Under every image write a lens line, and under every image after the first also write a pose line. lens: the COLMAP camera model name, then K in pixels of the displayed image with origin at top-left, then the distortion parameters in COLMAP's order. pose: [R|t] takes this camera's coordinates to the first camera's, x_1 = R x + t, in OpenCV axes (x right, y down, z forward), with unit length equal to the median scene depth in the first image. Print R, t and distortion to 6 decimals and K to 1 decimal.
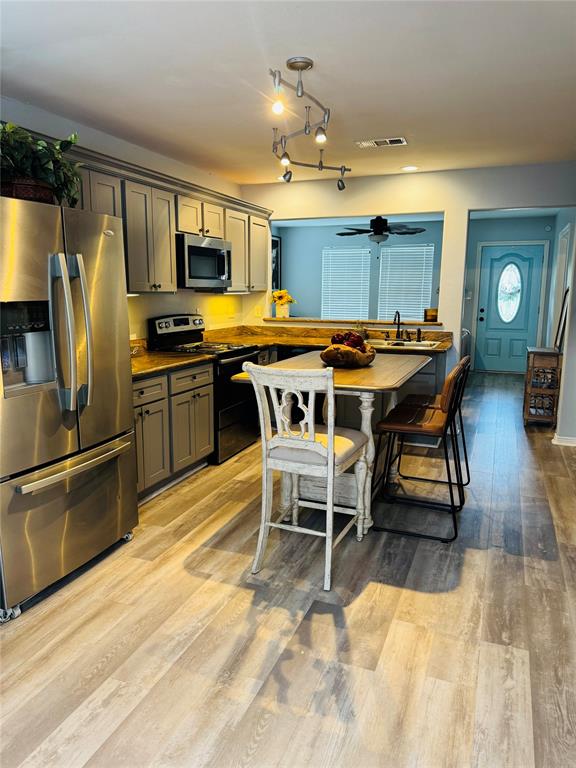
lens RADIAL K [[546.4, 0, 281.6], [0, 546.4, 385.6], [0, 0, 1]] dist [0.030743, -0.030493]
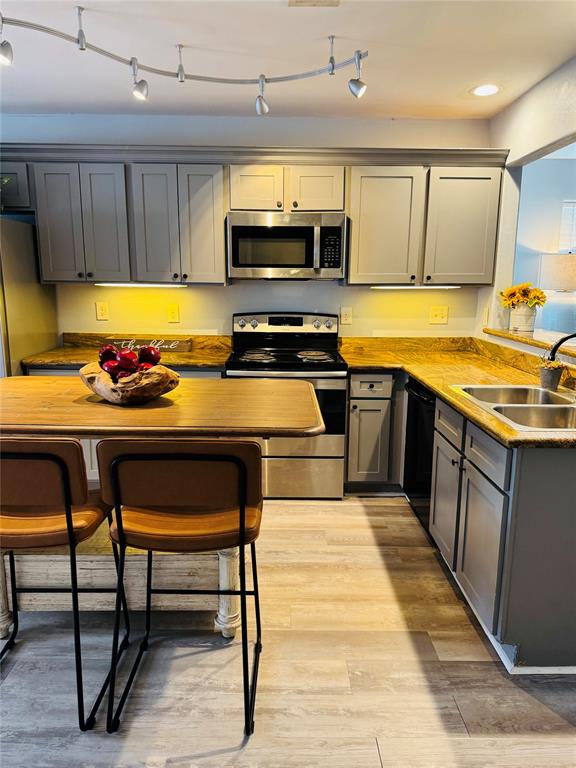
lens RADIAL K [[546.4, 0, 284.9], [0, 546.4, 383.0], [0, 0, 1]] dist [0.030743, -0.030493]
pose [[0.382536, 0.168765, -0.908397, 0.587157], [-0.169434, 0.979317, 0.110590, -0.119105], [0.908272, 0.111609, 0.403219, 0.699626]]
